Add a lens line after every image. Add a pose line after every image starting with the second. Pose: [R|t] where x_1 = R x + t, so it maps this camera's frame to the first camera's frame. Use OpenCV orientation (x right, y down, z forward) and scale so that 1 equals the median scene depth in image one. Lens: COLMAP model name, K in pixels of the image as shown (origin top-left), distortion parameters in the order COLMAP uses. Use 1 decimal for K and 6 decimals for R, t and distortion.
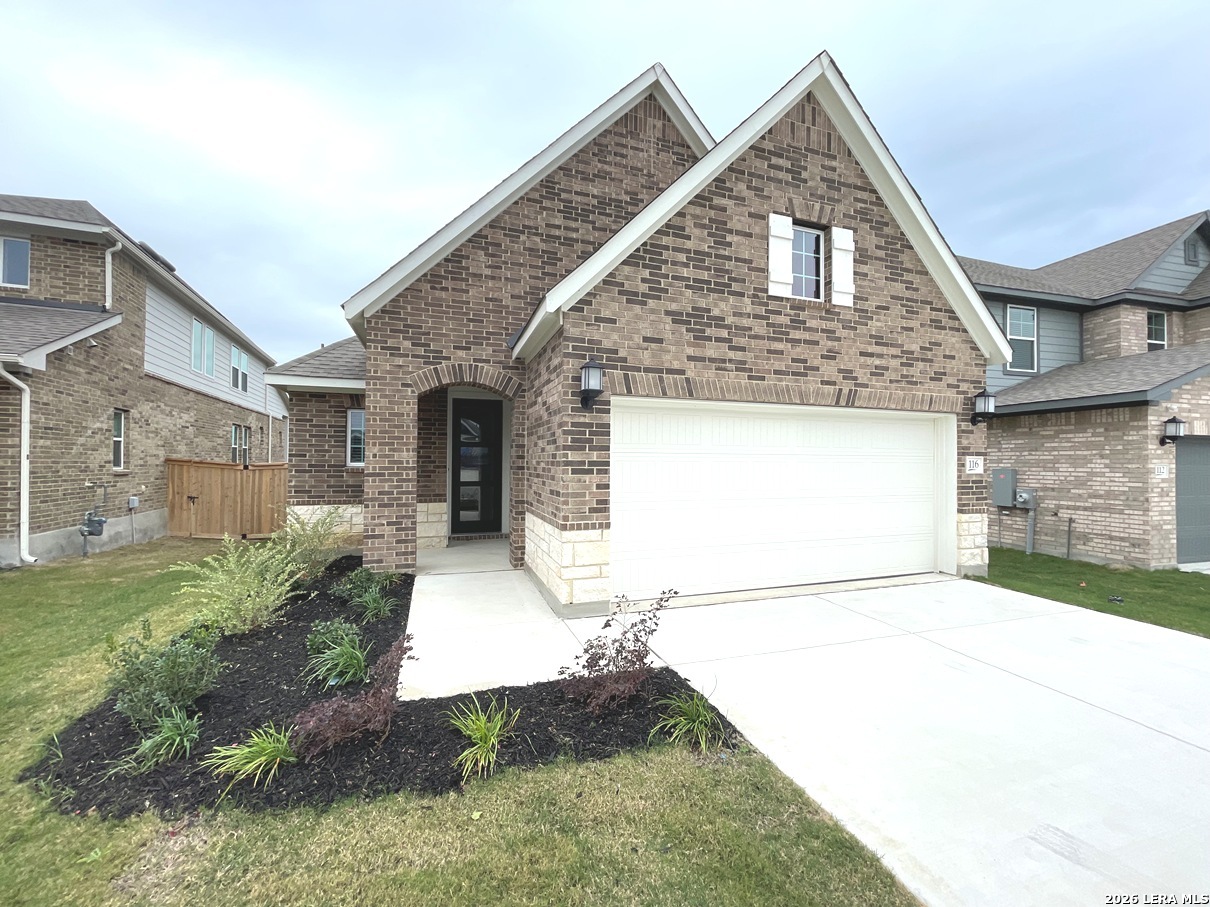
lens RADIAL K [[486.7, 0, 608.0], [0, 486.7, 454.1], [0, 0, 1]] dist [-0.001607, -0.000538]
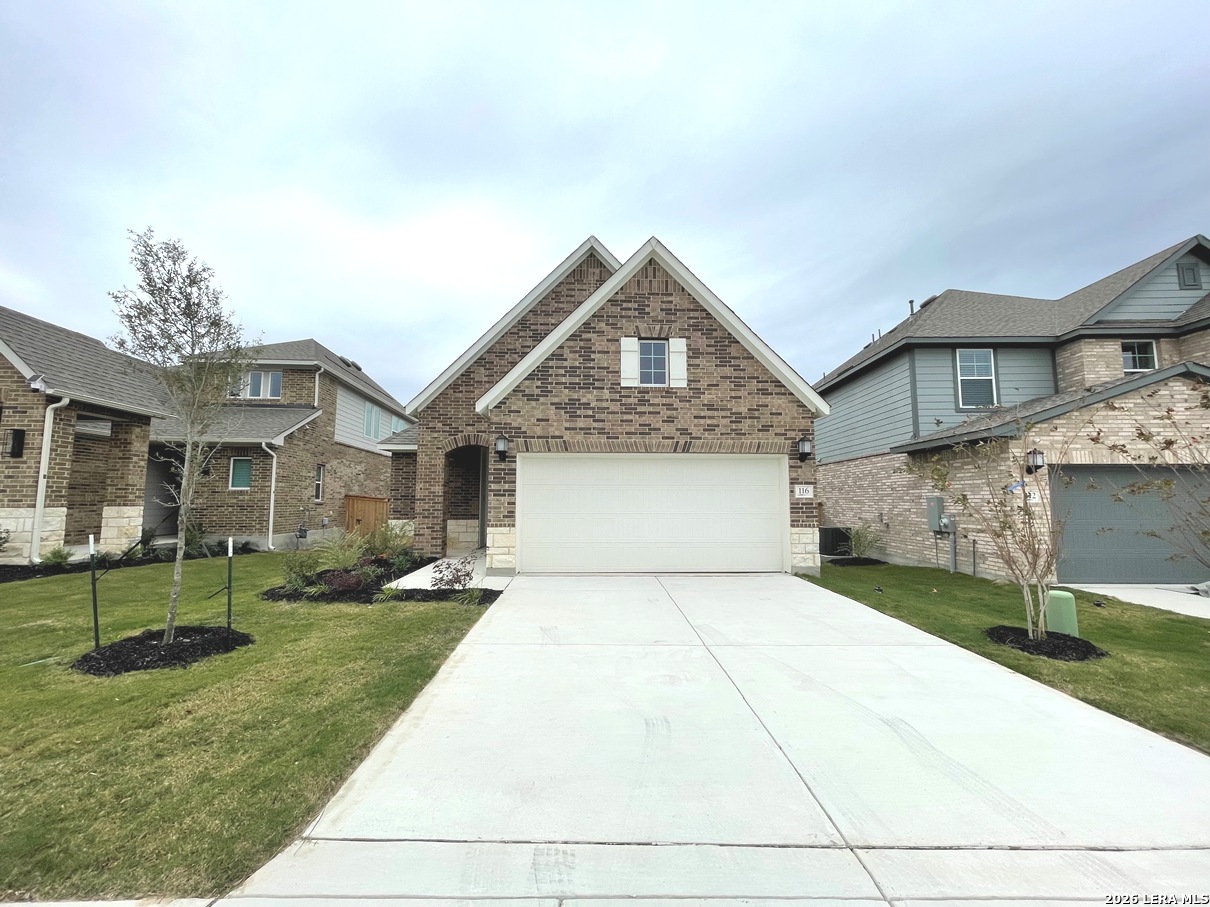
lens RADIAL K [[486.7, 0, 608.0], [0, 486.7, 454.1], [0, 0, 1]] dist [-0.001607, -0.000538]
pose [[0.956910, -0.031532, -0.288667, 0.642155], [0.007905, 0.996547, -0.082651, 0.027356], [0.290277, 0.076808, 0.953855, -0.468019]]
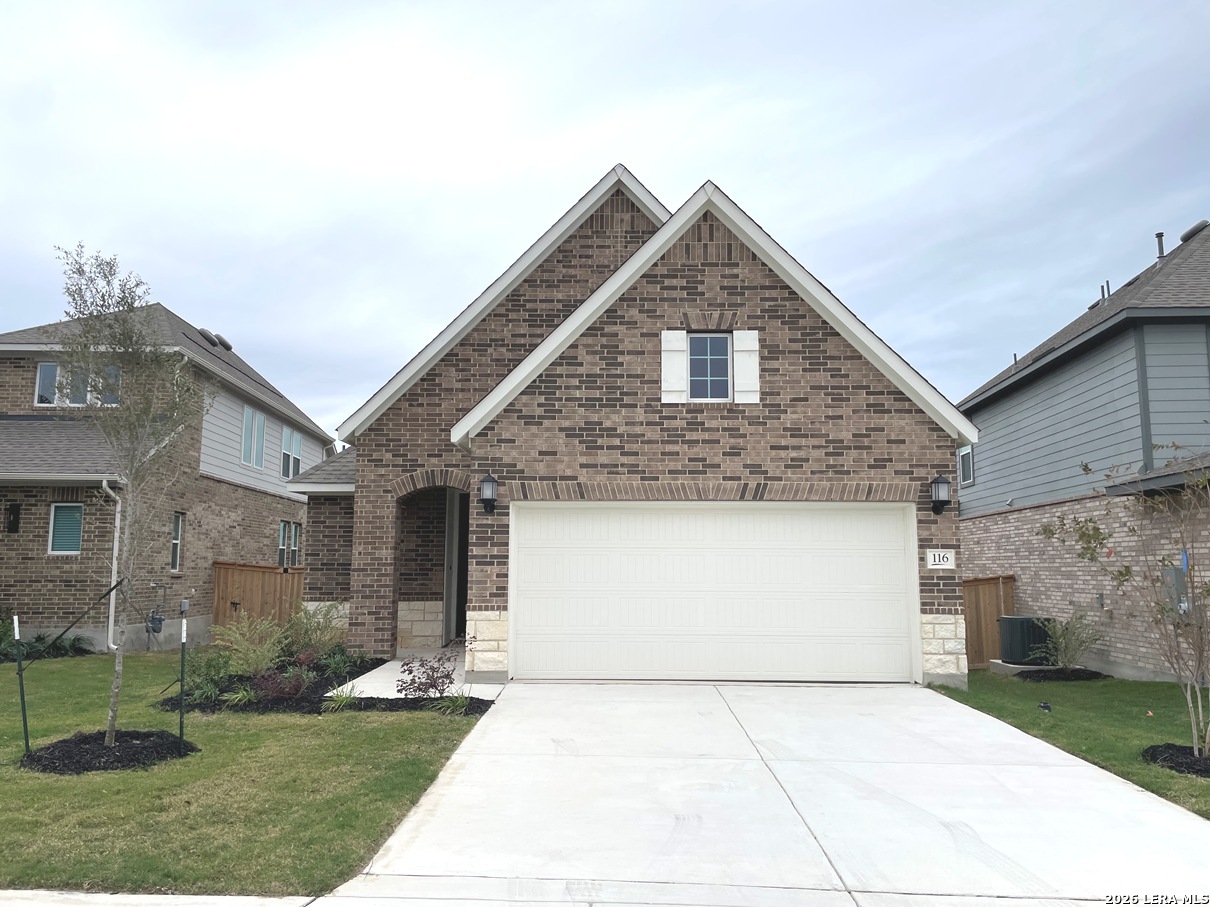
lens RADIAL K [[916.1, 0, 612.5], [0, 916.1, 453.8], [0, 0, 1]] dist [0.125055, -0.196652]
pose [[0.943267, -0.044046, -0.329101, 0.774268], [0.007556, 0.993753, -0.111347, 0.016087], [0.331950, 0.102543, 0.937707, -0.839118]]
